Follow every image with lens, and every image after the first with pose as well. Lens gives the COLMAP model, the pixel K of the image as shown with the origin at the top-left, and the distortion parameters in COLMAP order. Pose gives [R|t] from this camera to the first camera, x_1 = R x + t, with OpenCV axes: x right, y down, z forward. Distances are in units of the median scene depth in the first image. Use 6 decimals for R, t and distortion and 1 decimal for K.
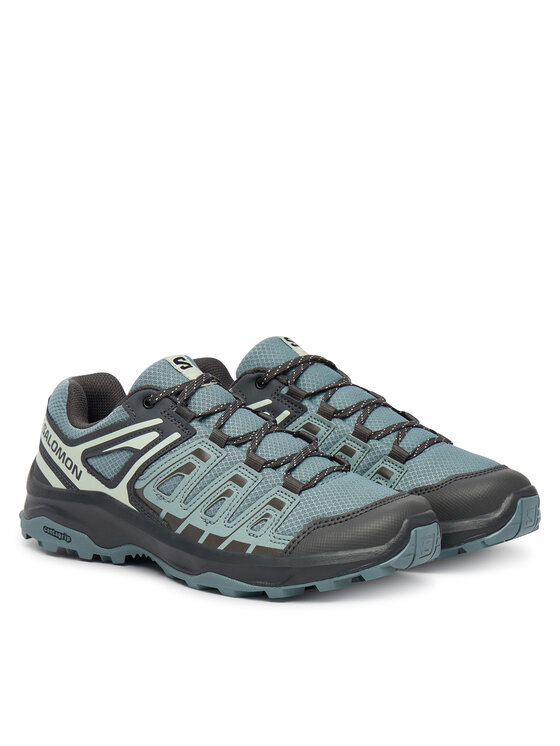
lens RADIAL K [[1927.0, 0, 280.0], [0, 1927.0, 373.0], [0, 0, 1]] dist [-1.022762, -0.030929]
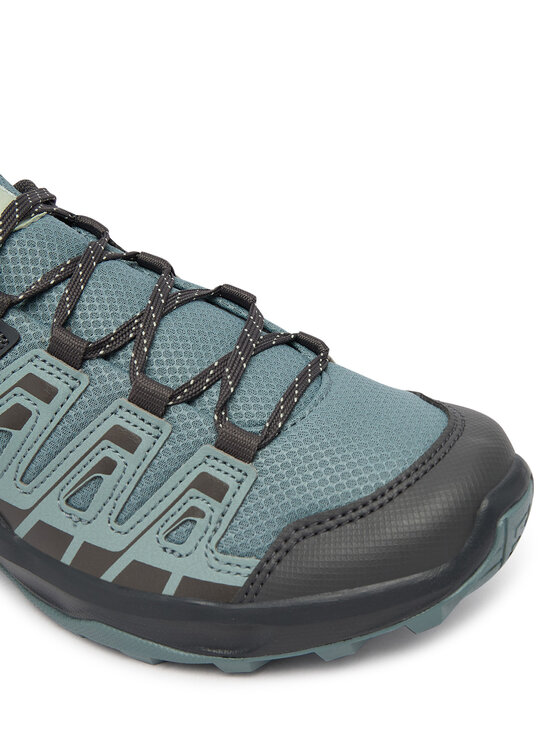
lens RADIAL K [[831.9, 0, 280.0], [0, 831.9, 373.0], [0, 0, 1]] dist [-0.001367, -0.000820]
pose [[0.980312, -0.157506, 0.119080, -0.004870], [0.097833, 0.911294, 0.399965, -0.040577], [-0.171513, -0.380440, 0.908762, 0.802927]]
